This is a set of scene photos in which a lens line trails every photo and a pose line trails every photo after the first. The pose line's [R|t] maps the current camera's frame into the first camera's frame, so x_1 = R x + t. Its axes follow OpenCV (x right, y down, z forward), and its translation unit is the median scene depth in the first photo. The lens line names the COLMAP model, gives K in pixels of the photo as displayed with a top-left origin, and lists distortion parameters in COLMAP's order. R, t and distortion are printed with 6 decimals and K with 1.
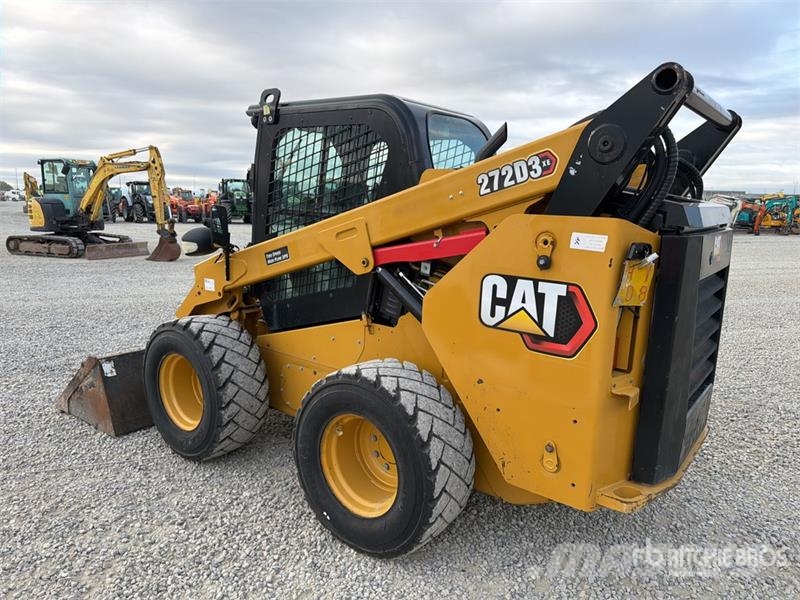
lens RADIAL K [[562.5, 0, 392.5], [0, 562.5, 300.9], [0, 0, 1]] dist [0.055290, -0.069745]
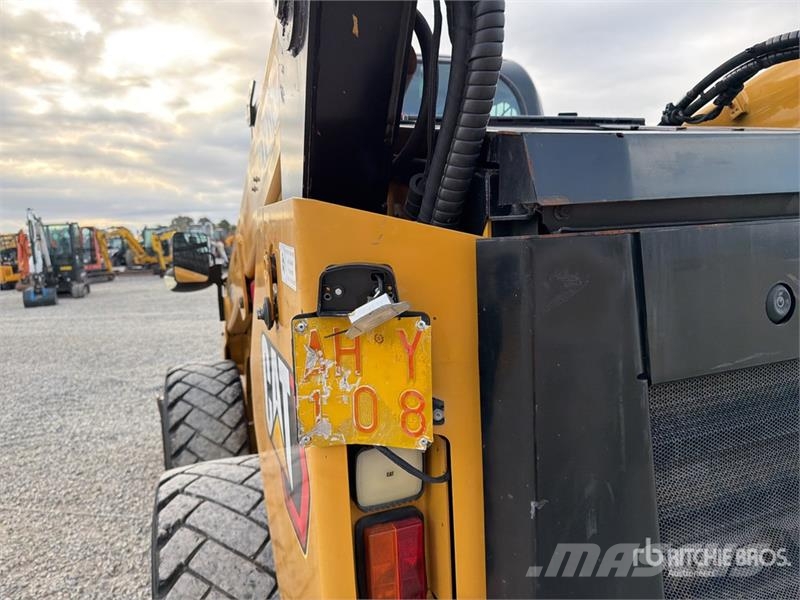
lens RADIAL K [[562.5, 0, 400.6], [0, 562.5, 302.2], [0, 0, 1]] dist [0.055290, -0.069745]
pose [[0.852653, 0.001544, -0.522475, 0.497259], [-0.024350, 0.999027, -0.036785, -0.055697], [0.521909, 0.044087, 0.851861, 0.582184]]
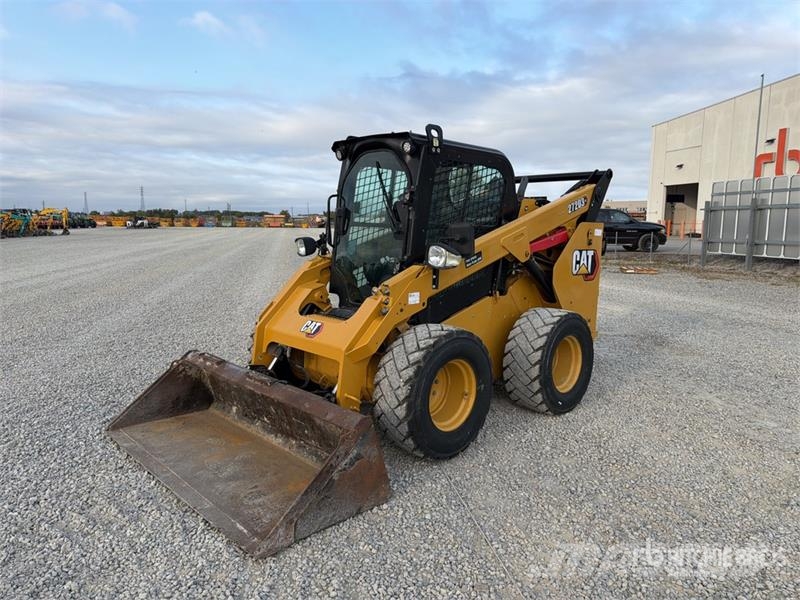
lens RADIAL K [[562.5, 0, 401.0], [0, 562.5, 301.0], [0, 0, 1]] dist [0.055290, -0.069745]
pose [[0.162106, -0.156963, 0.974210, -1.890249], [0.168817, 0.977124, 0.129341, -0.228445], [-0.972225, 0.143496, 0.184896, 1.168349]]
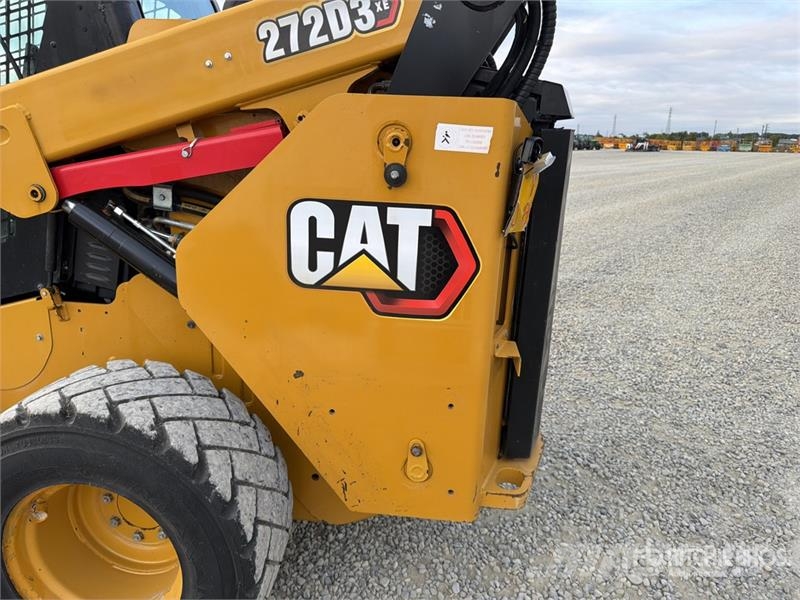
lens RADIAL K [[562.5, 0, 395.9], [0, 562.5, 295.8], [0, 0, 1]] dist [0.055290, -0.069745]
pose [[0.838023, -0.148884, 0.524930, -0.066104], [0.089176, 0.986489, 0.137429, -0.018867], [-0.538299, -0.068358, 0.839977, 0.401281]]
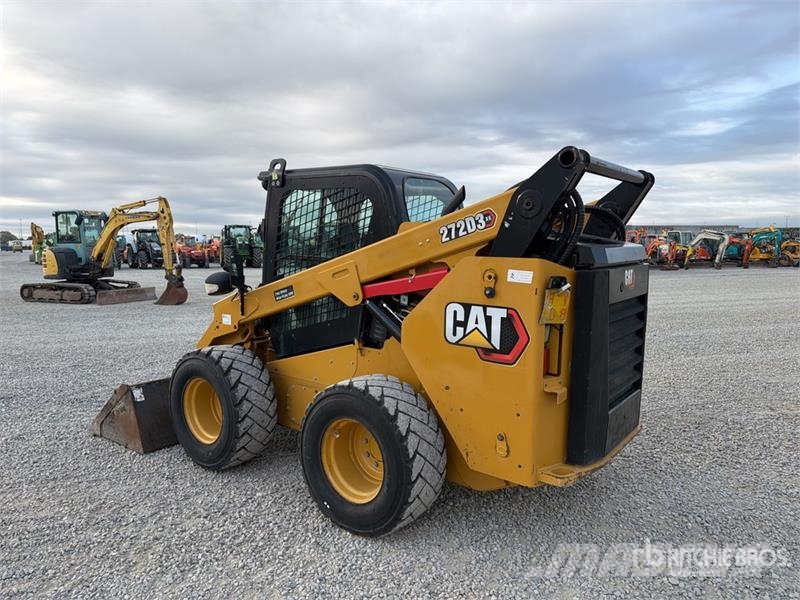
lens RADIAL K [[562.5, 0, 395.2], [0, 562.5, 292.6], [0, 0, 1]] dist [0.055290, -0.069745]
pose [[0.999760, -0.021415, 0.004694, 0.036028], [0.021738, 0.996112, -0.085377, 0.034055], [-0.002847, 0.085458, 0.996338, -0.263873]]
